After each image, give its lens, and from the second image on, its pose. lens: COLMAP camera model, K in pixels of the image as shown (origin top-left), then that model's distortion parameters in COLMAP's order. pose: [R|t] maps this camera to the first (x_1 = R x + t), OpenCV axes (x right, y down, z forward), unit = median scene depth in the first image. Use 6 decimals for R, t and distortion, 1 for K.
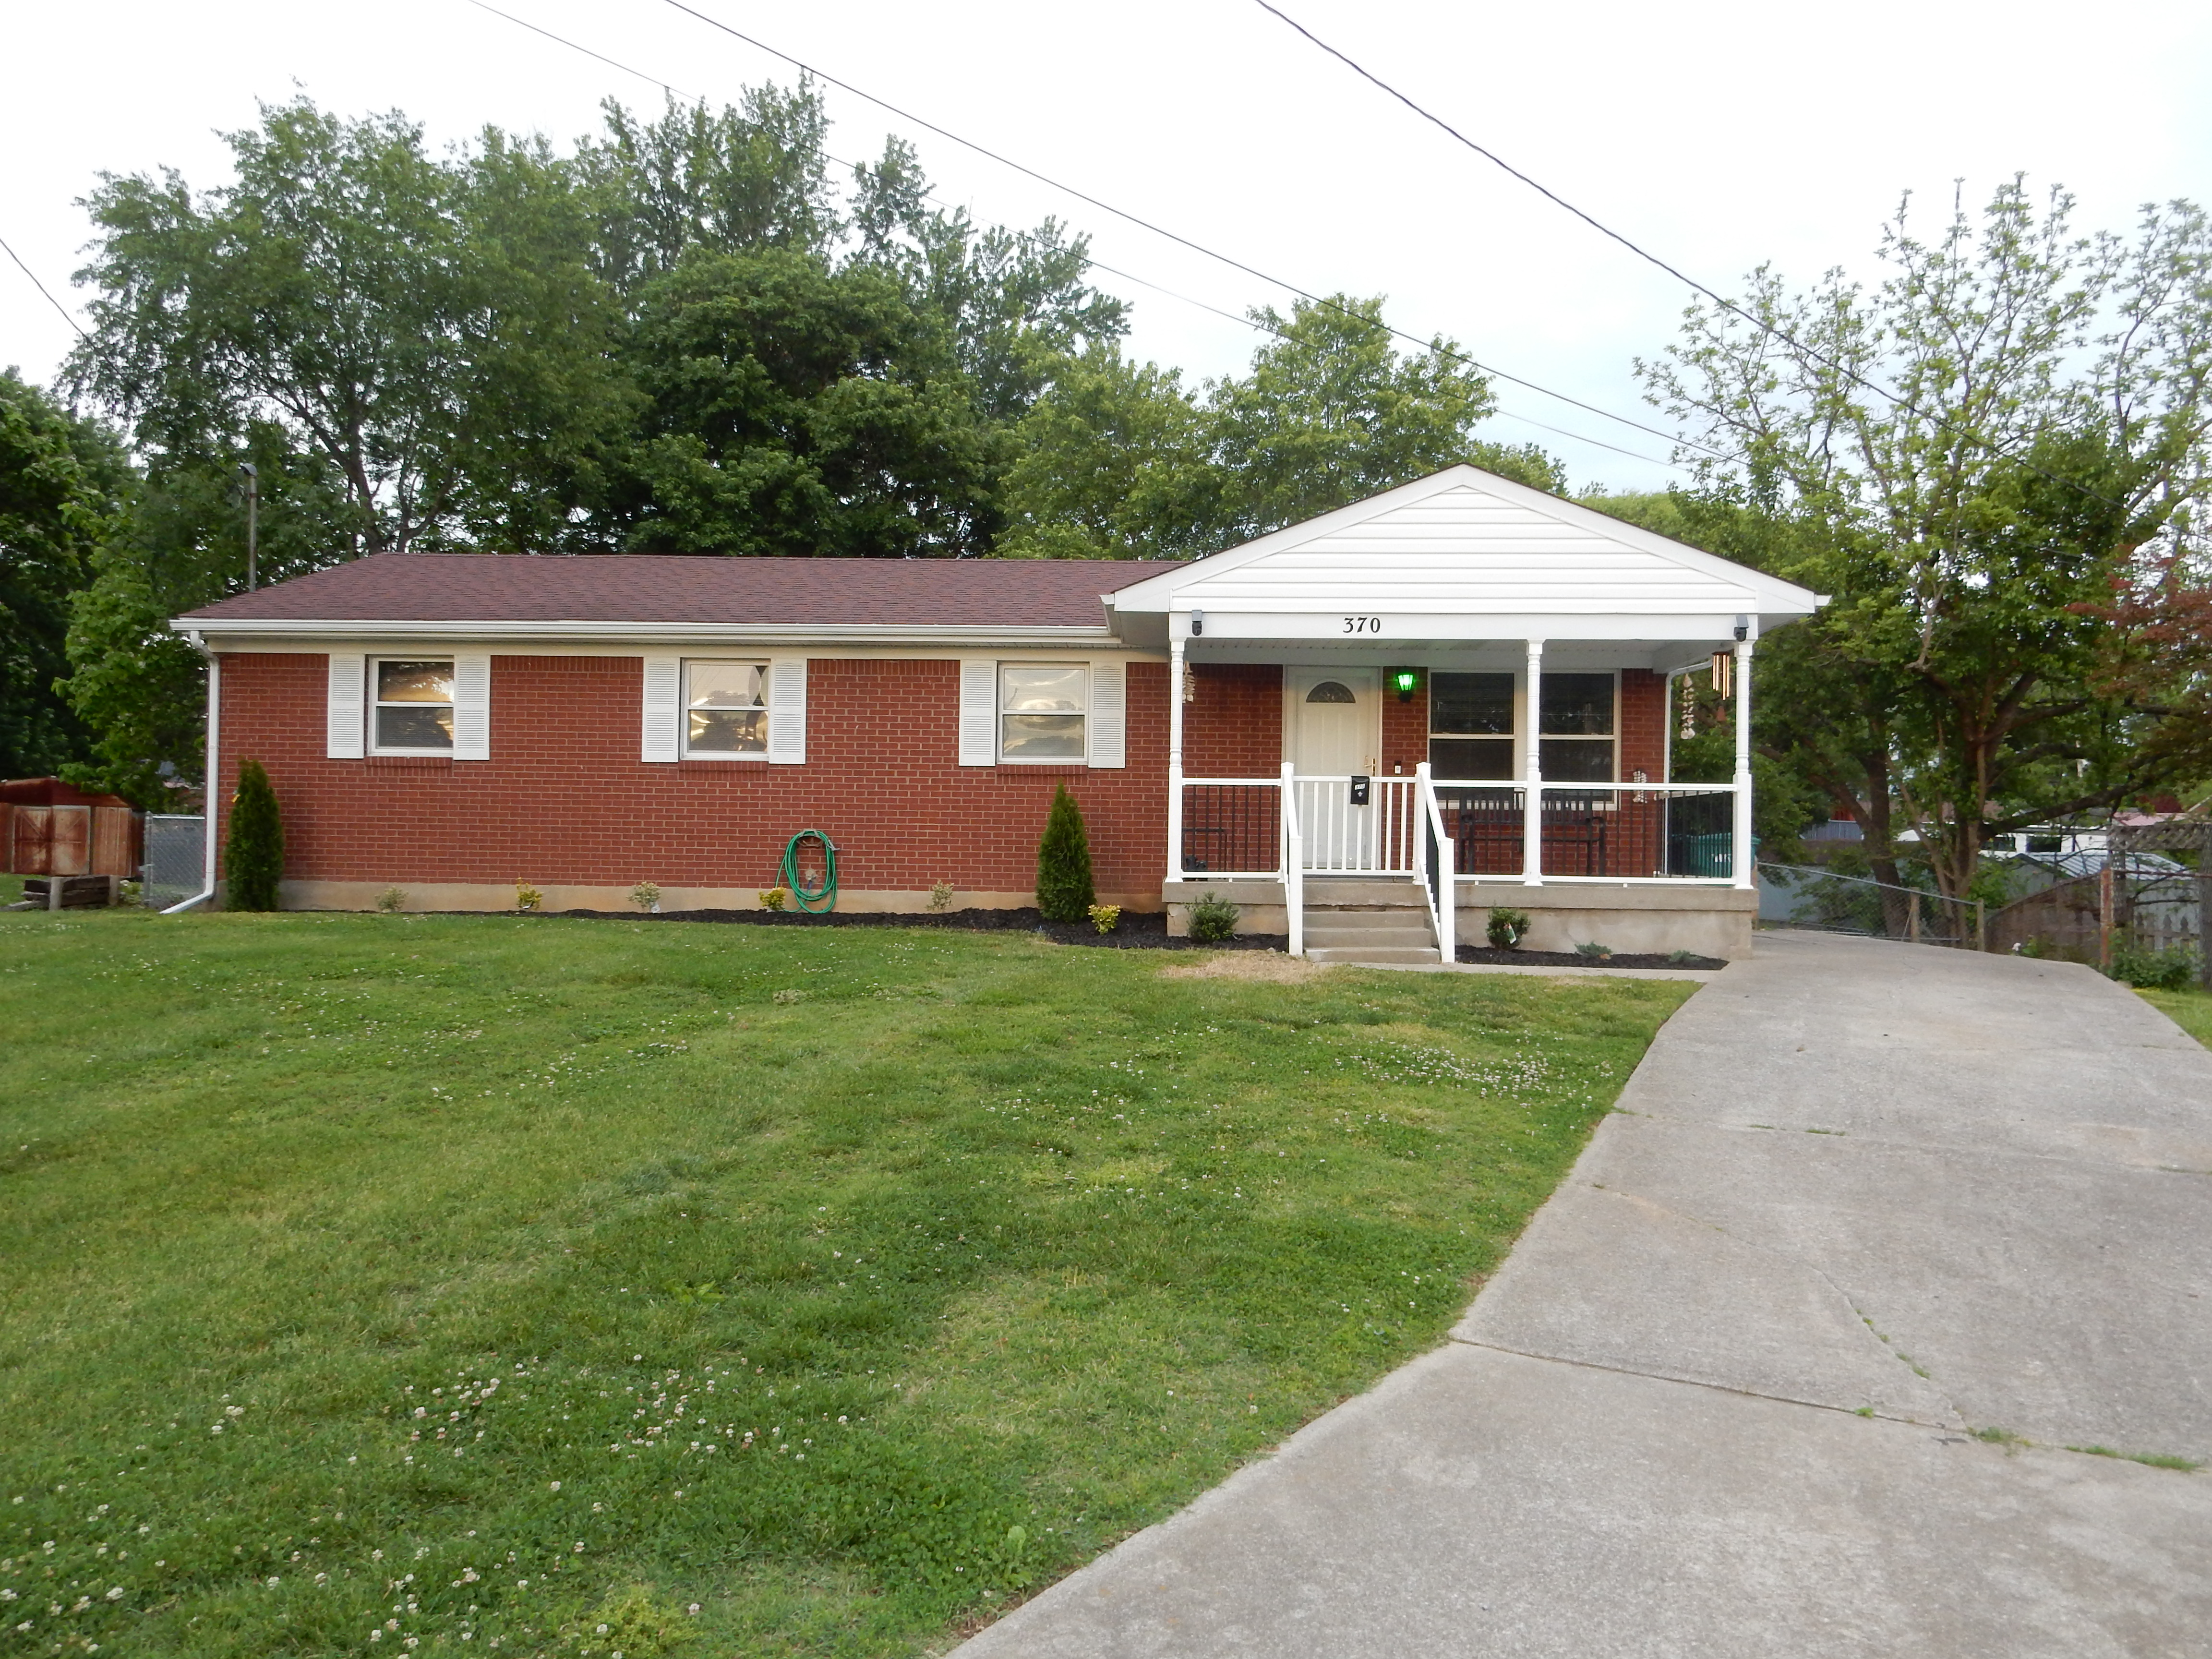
lens RADIAL K [[1626.8, 0, 1113.5], [0, 1626.8, 835.4], [0, 0, 1]] dist [0.001757, 0.001057]
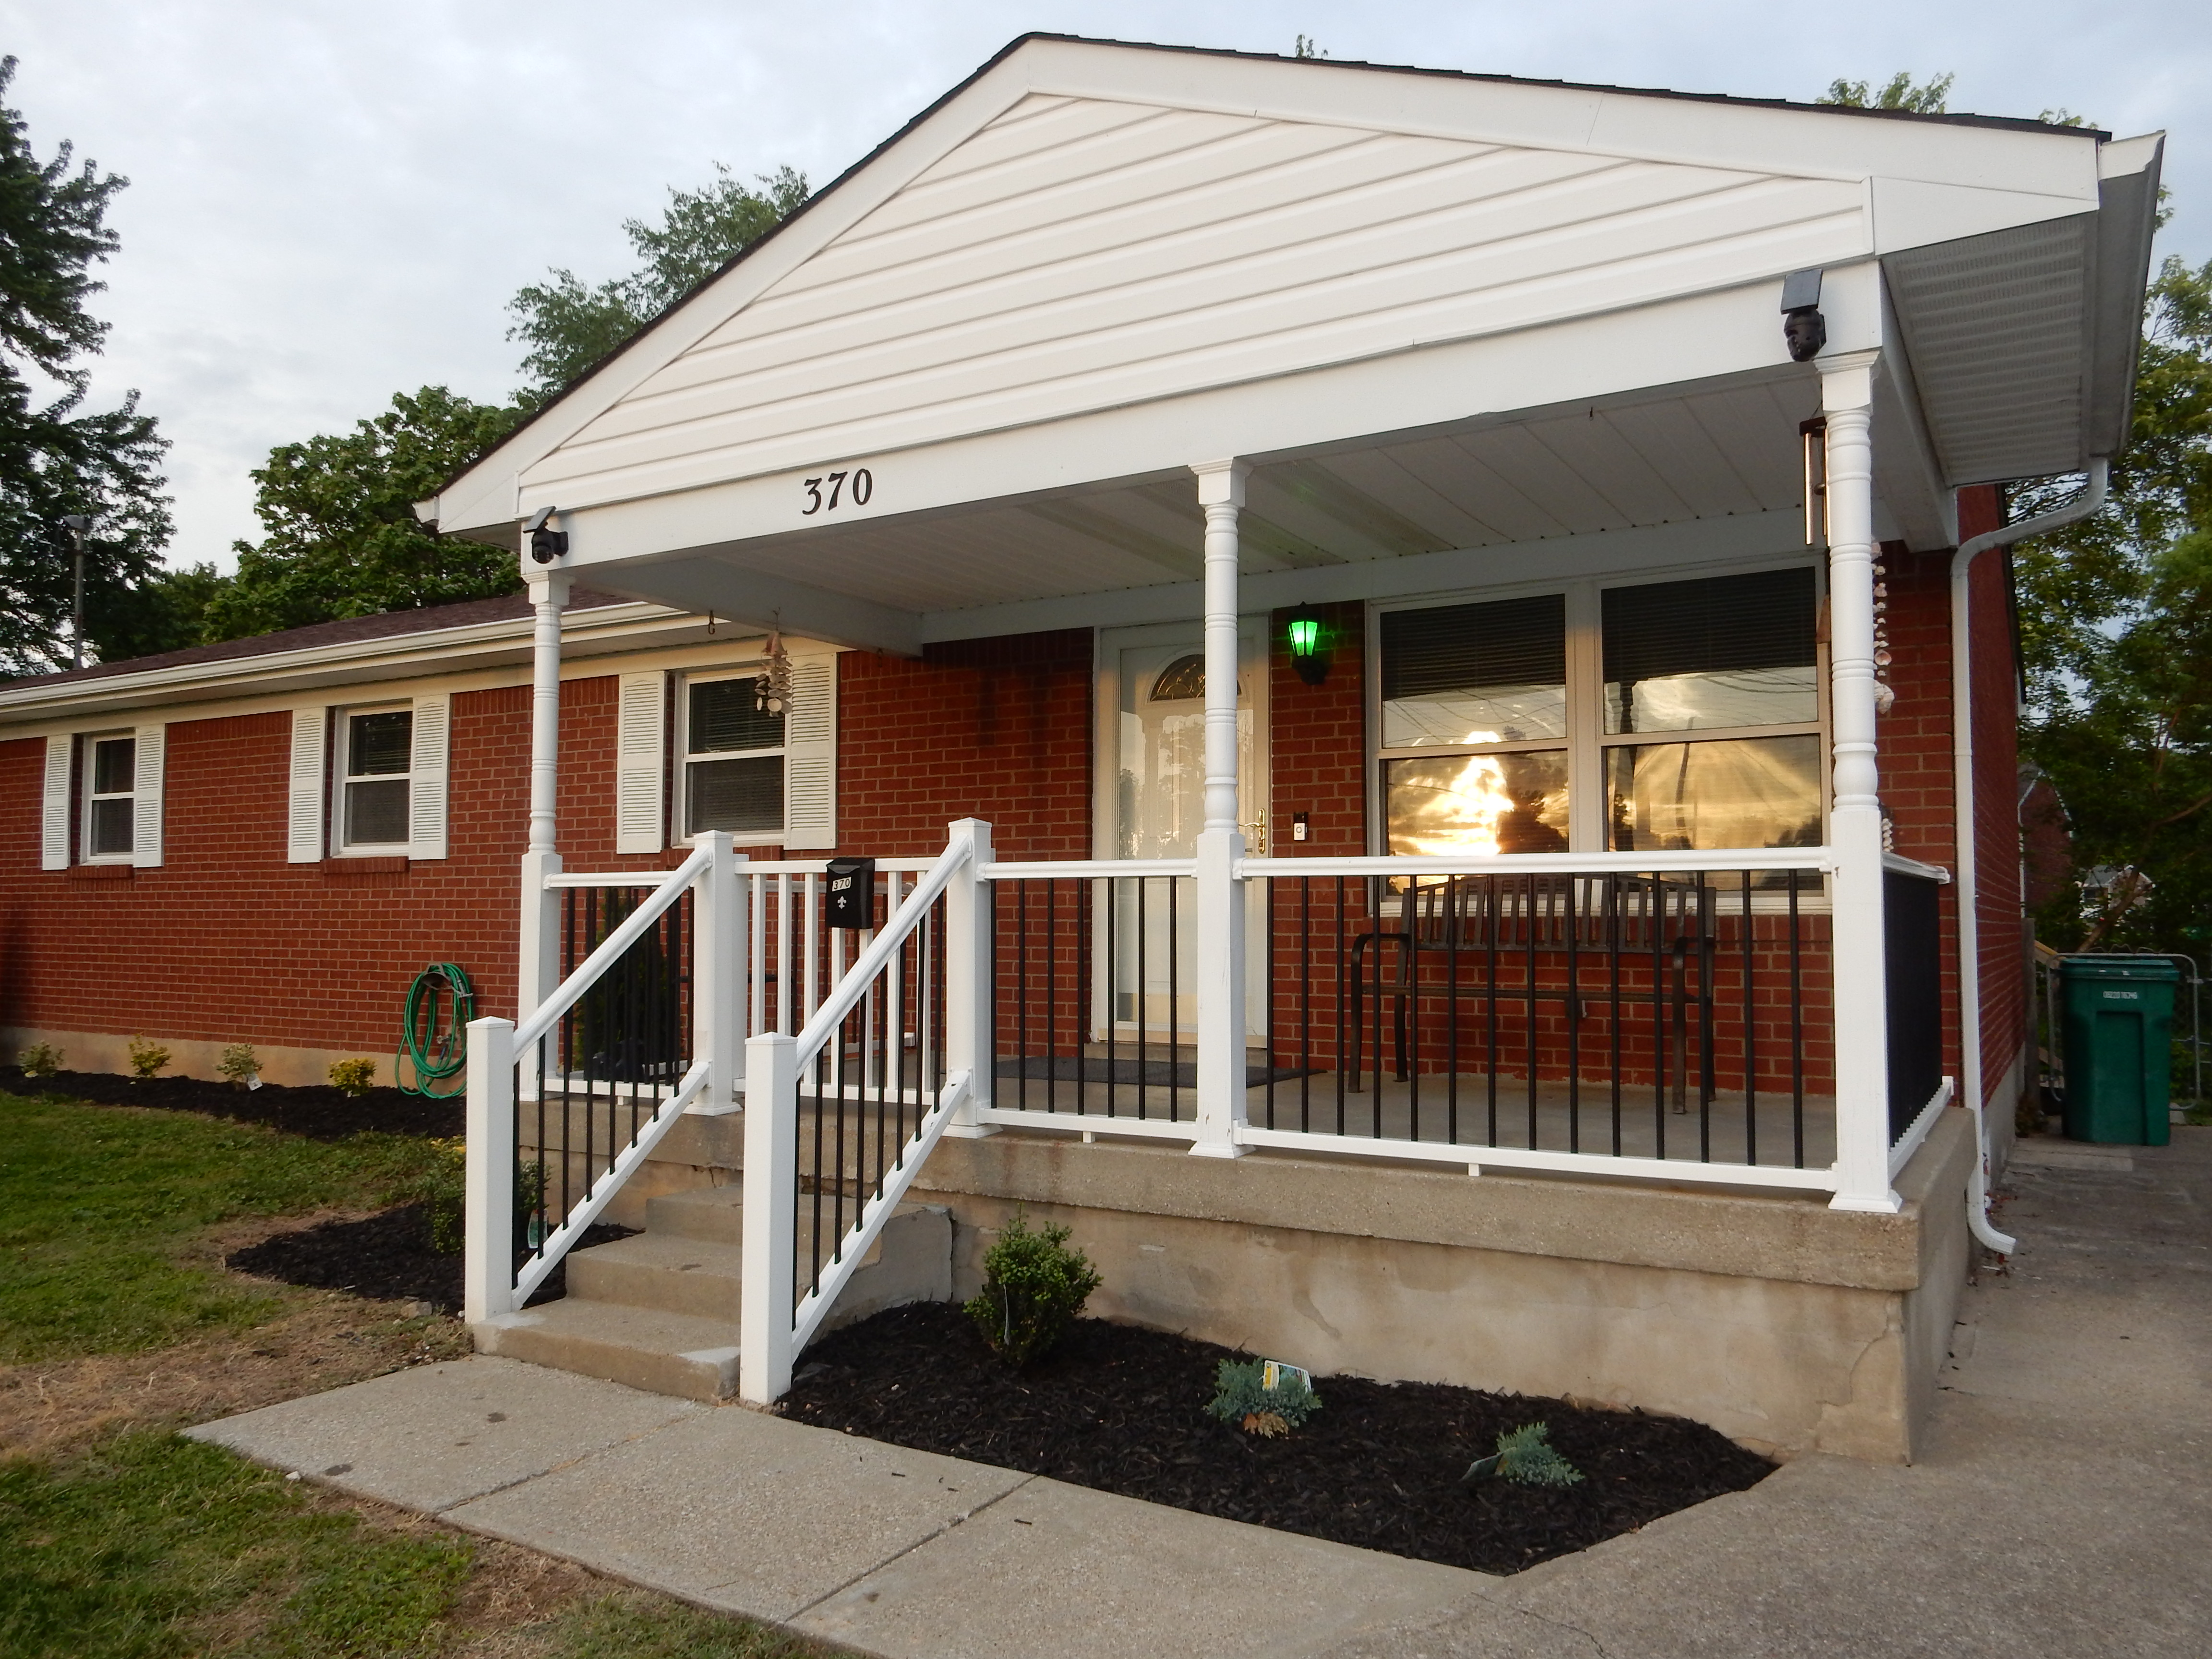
lens RADIAL K [[1630.5, 0, 1106.0], [0, 1630.5, 829.5], [0, 0, 1]] dist [-0.000376, -0.000731]
pose [[0.872453, -0.039885, -0.487068, 0.188712], [0.016146, 0.998472, -0.052841, -0.009631], [0.488432, 0.038238, 0.871764, 0.311841]]
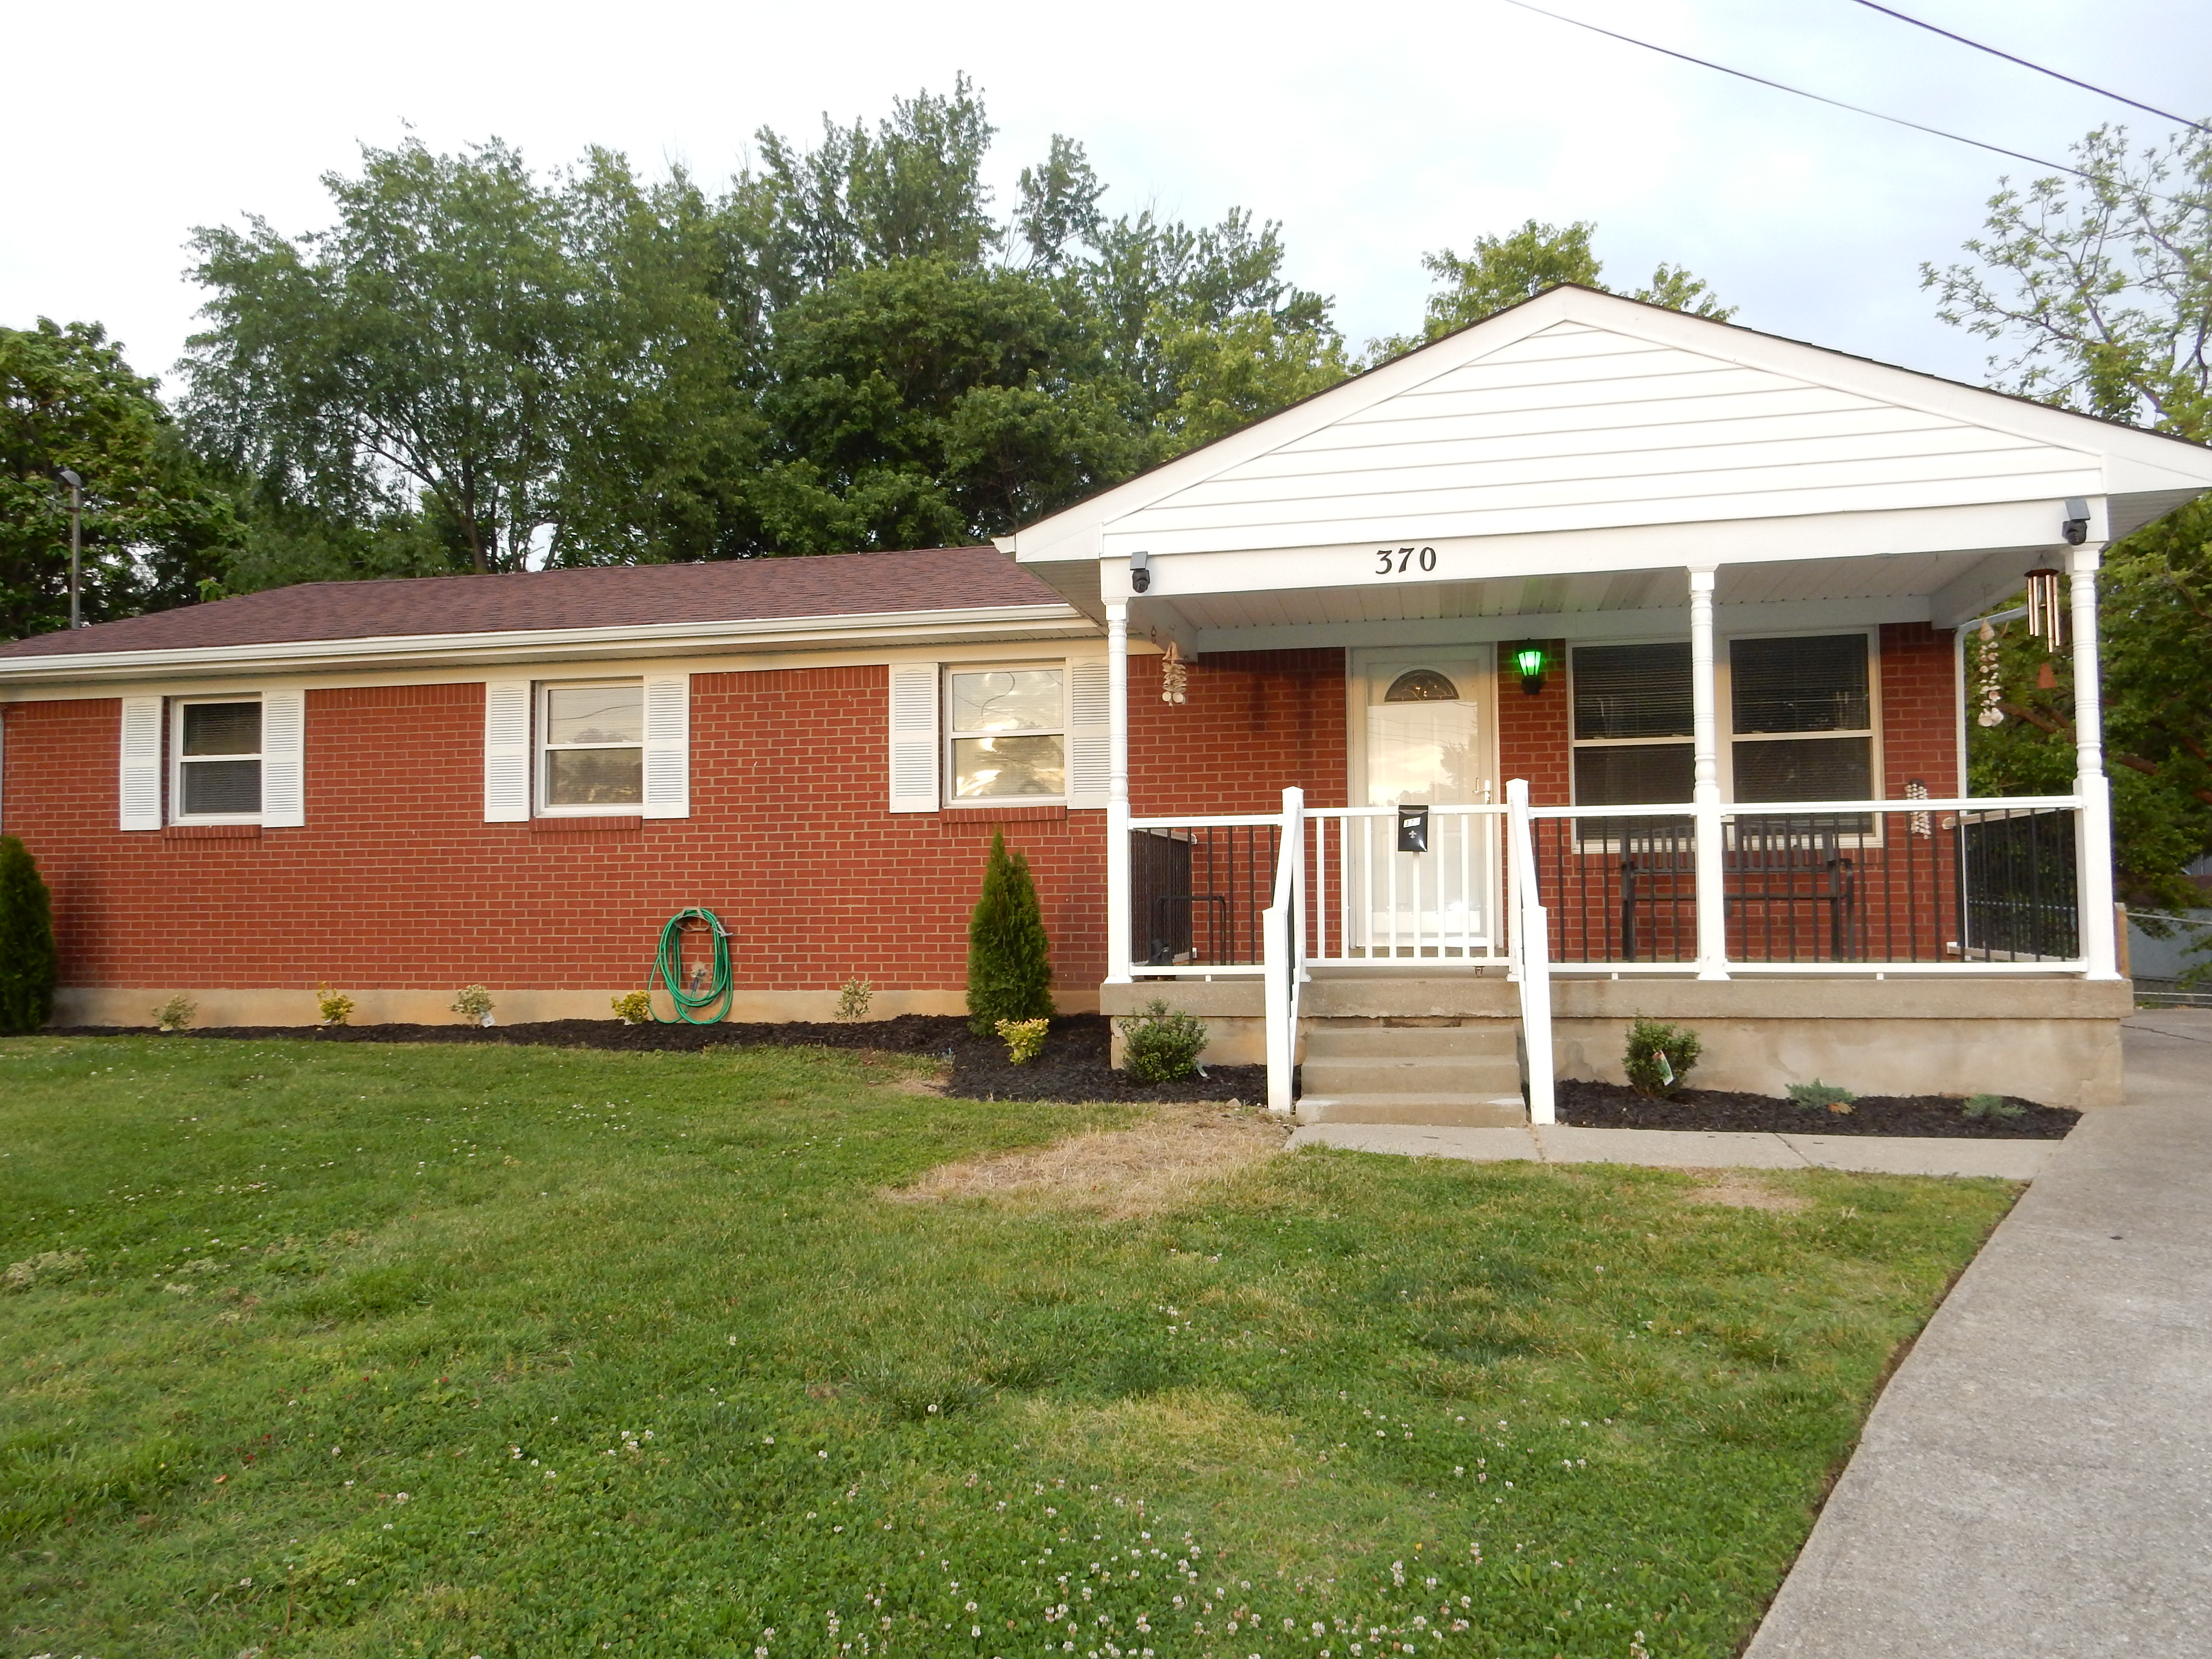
lens RADIAL K [[1626.8, 0, 1113.5], [0, 1626.8, 835.4], [0, 0, 1]] dist [0.001757, 0.001057]
pose [[0.983648, -0.032000, -0.177235, 0.068926], [0.026049, 0.999019, -0.035802, -0.002723], [0.178207, 0.030599, 0.983517, 0.173700]]
